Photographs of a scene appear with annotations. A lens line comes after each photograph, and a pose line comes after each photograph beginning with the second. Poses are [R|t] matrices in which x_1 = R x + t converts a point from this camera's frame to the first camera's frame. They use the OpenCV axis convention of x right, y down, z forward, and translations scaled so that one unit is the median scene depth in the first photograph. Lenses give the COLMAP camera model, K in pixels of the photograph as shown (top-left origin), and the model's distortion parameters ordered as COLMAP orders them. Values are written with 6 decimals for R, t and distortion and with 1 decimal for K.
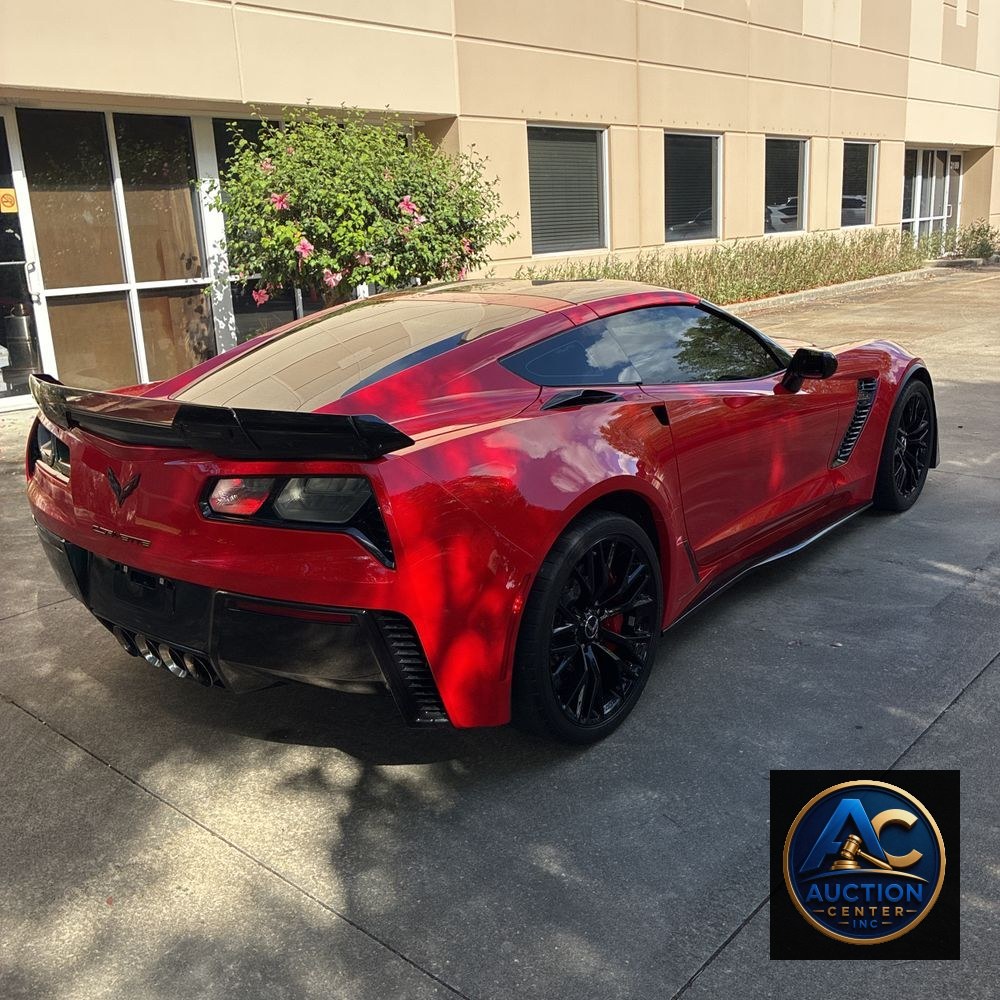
lens RADIAL K [[1014.5, 0, 509.2], [0, 1014.5, 481.8], [0, 0, 1]] dist [0.007818, 0.000000]
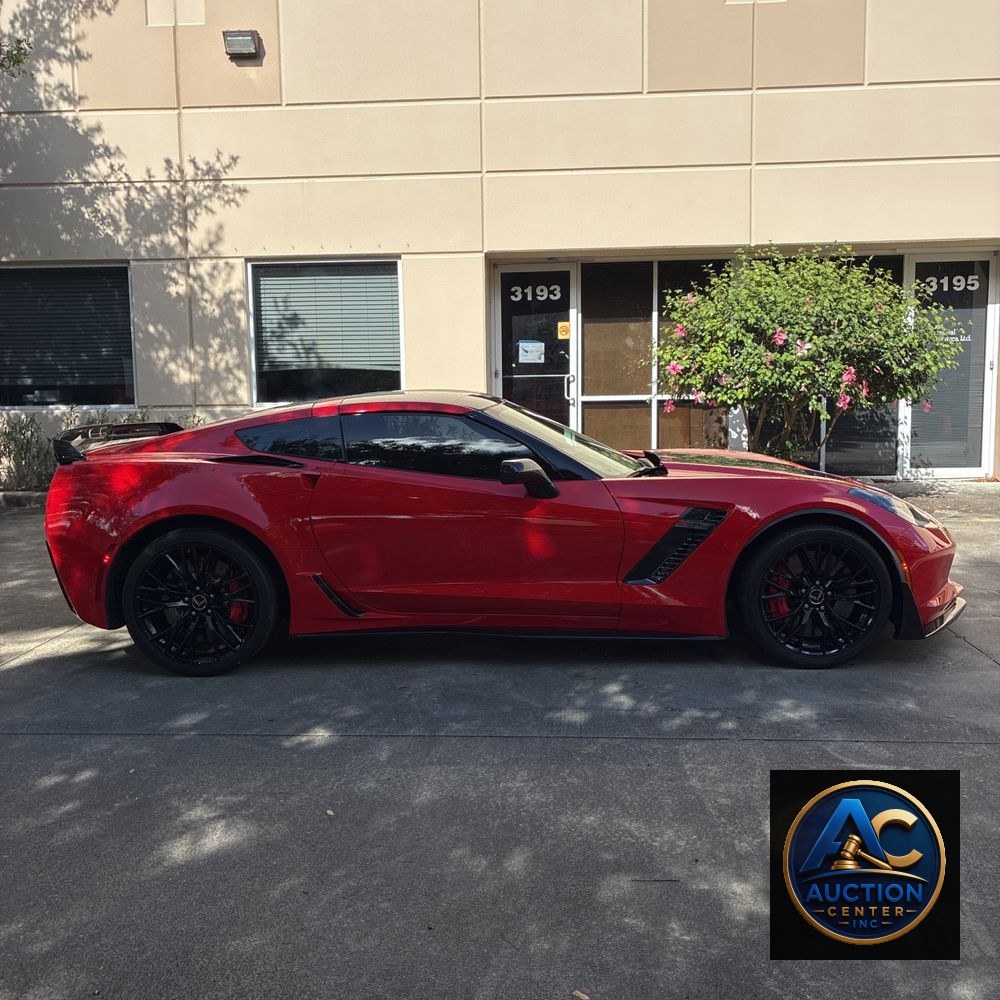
lens RADIAL K [[1014.5, 0, 506.5], [0, 1014.5, 498.2], [0, 0, 1]] dist [0.007818, 0.000000]
pose [[0.612492, 0.126970, -0.780213, 0.542197], [-0.203850, 0.979002, -0.000709, -0.038455], [0.763740, 0.159481, 0.625514, 0.122346]]
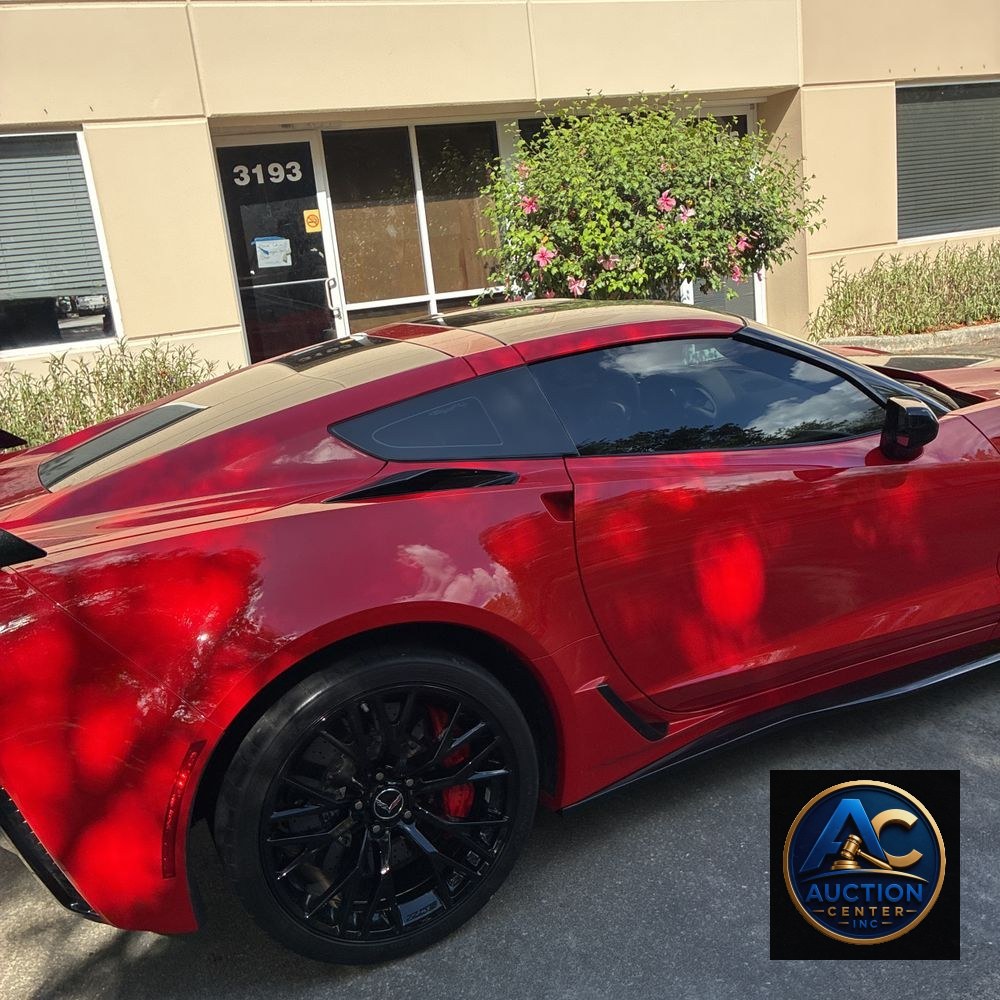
lens RADIAL K [[1014.5, 0, 518.4], [0, 1014.5, 493.2], [0, 0, 1]] dist [0.007818, 0.000000]
pose [[0.903909, 0.051971, -0.424555, 0.159285], [-0.042259, 0.998586, 0.032266, -0.036930], [0.425631, -0.011224, 0.904827, 0.131934]]
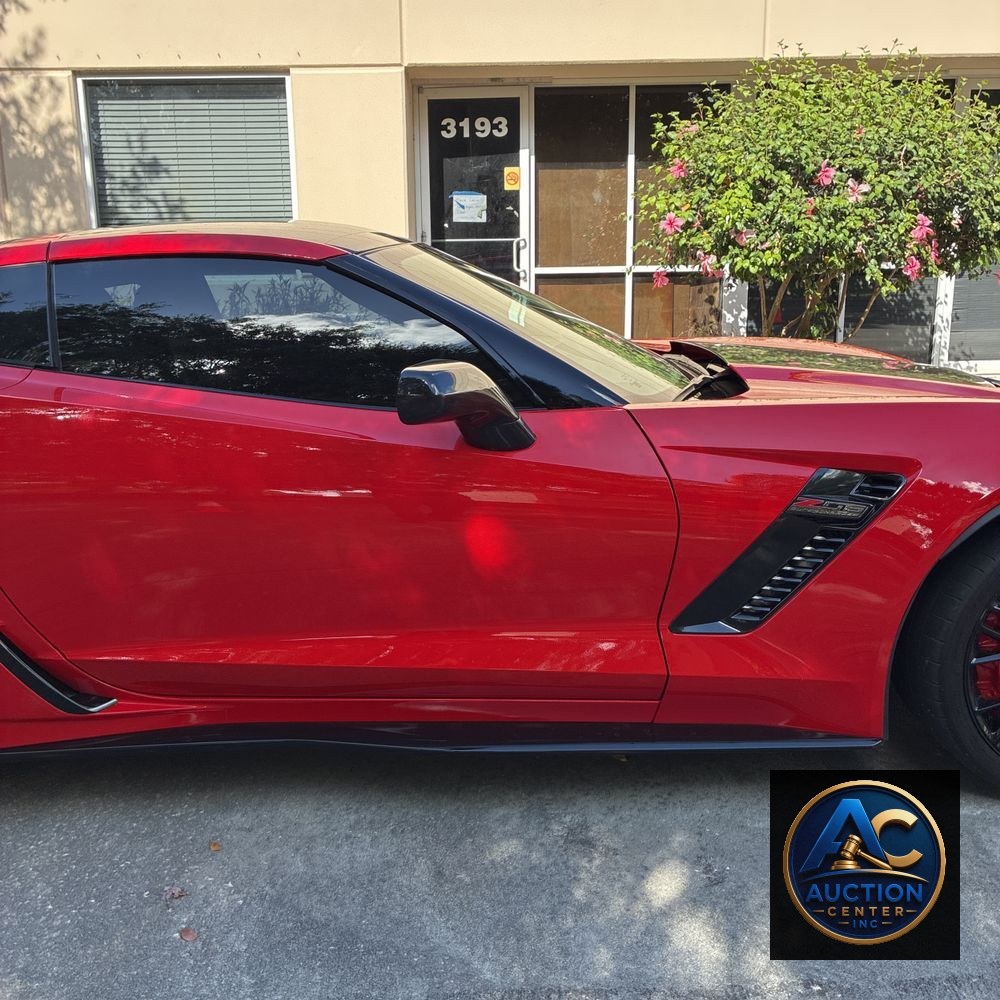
lens RADIAL K [[1014.5, 0, 499.3], [0, 1014.5, 493.9], [0, 0, 1]] dist [0.007818, 0.000000]
pose [[0.653366, 0.202859, -0.729357, 0.312746], [-0.200134, 0.975438, 0.092020, -0.054913], [0.730109, 0.085846, 0.677916, 0.311318]]
